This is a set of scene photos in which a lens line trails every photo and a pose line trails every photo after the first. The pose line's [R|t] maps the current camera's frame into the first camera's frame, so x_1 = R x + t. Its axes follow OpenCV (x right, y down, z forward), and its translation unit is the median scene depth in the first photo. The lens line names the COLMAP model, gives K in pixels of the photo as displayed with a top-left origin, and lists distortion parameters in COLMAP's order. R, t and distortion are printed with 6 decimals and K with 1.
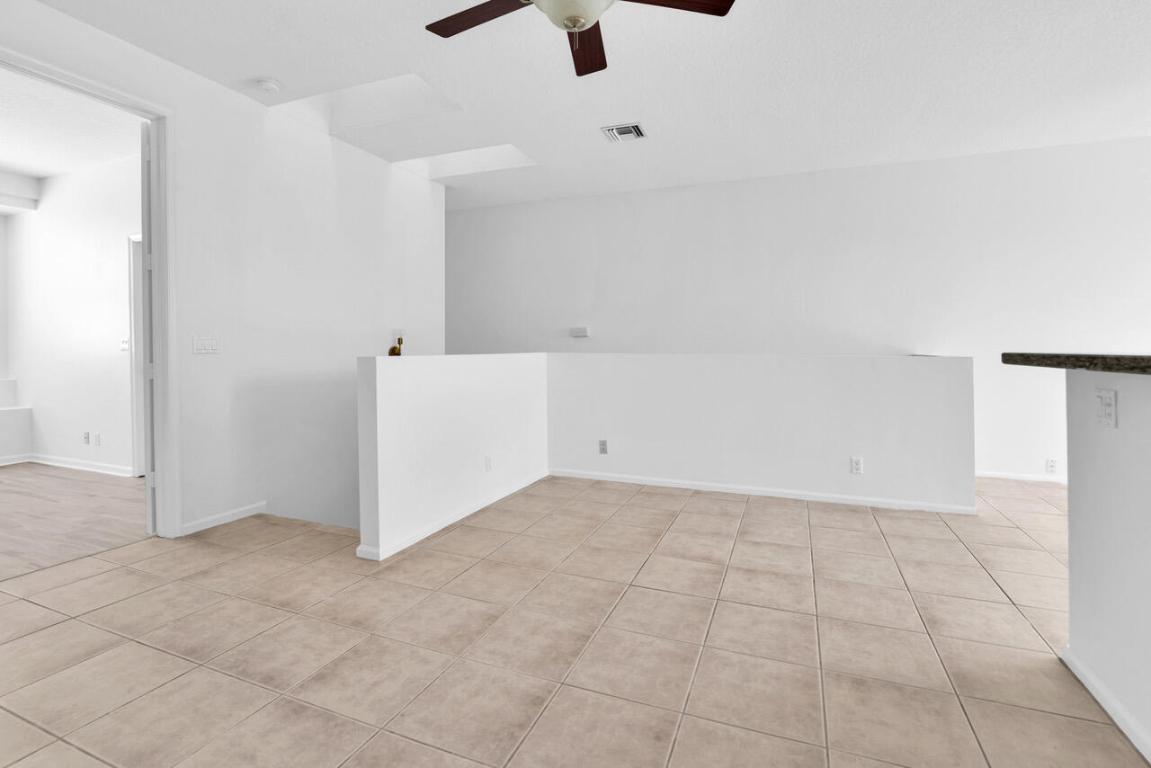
lens RADIAL K [[549.3, 0, 577.3], [0, 549.3, 351.4], [0, 0, 1]] dist [-0.015145, -0.000320]
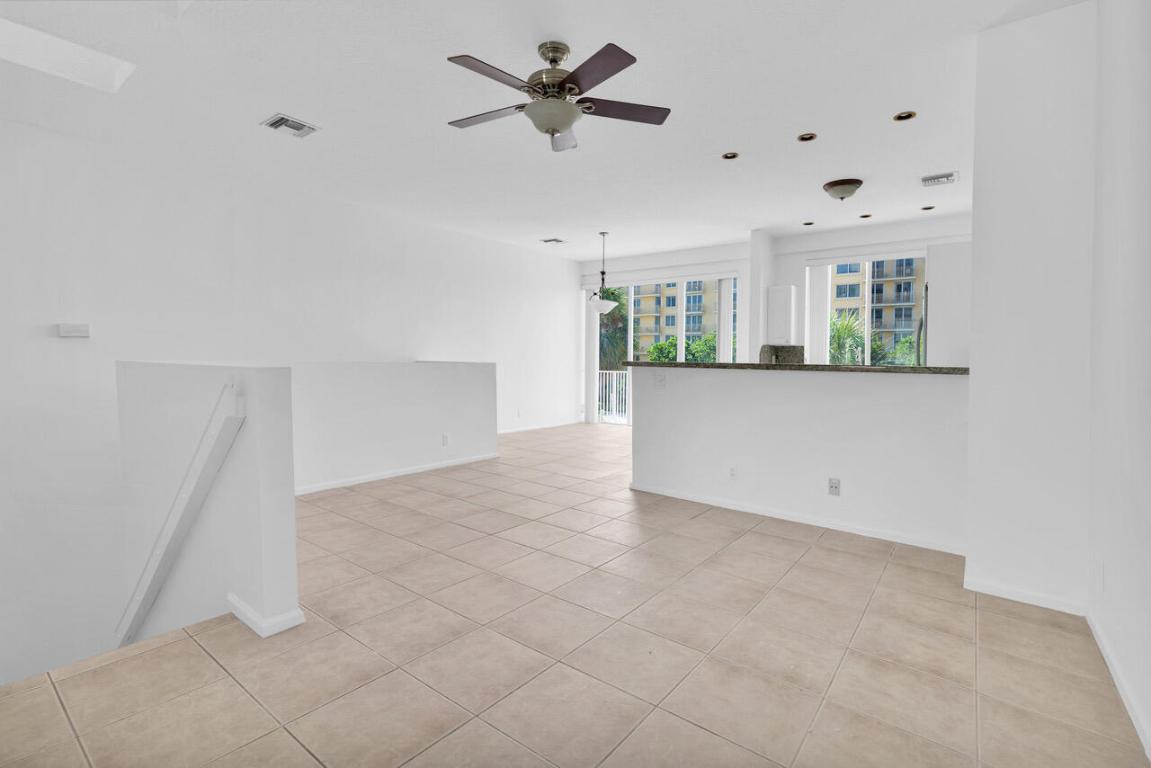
lens RADIAL K [[536.2, 0, 559.0], [0, 536.2, 382.3], [0, 0, 1]] dist [-0.016446, 0.001281]
pose [[0.288851, -0.041537, 0.956473, -1.021894], [-0.008824, 0.998900, 0.046045, -0.012111], [-0.957333, -0.021740, 0.288167, 0.431476]]
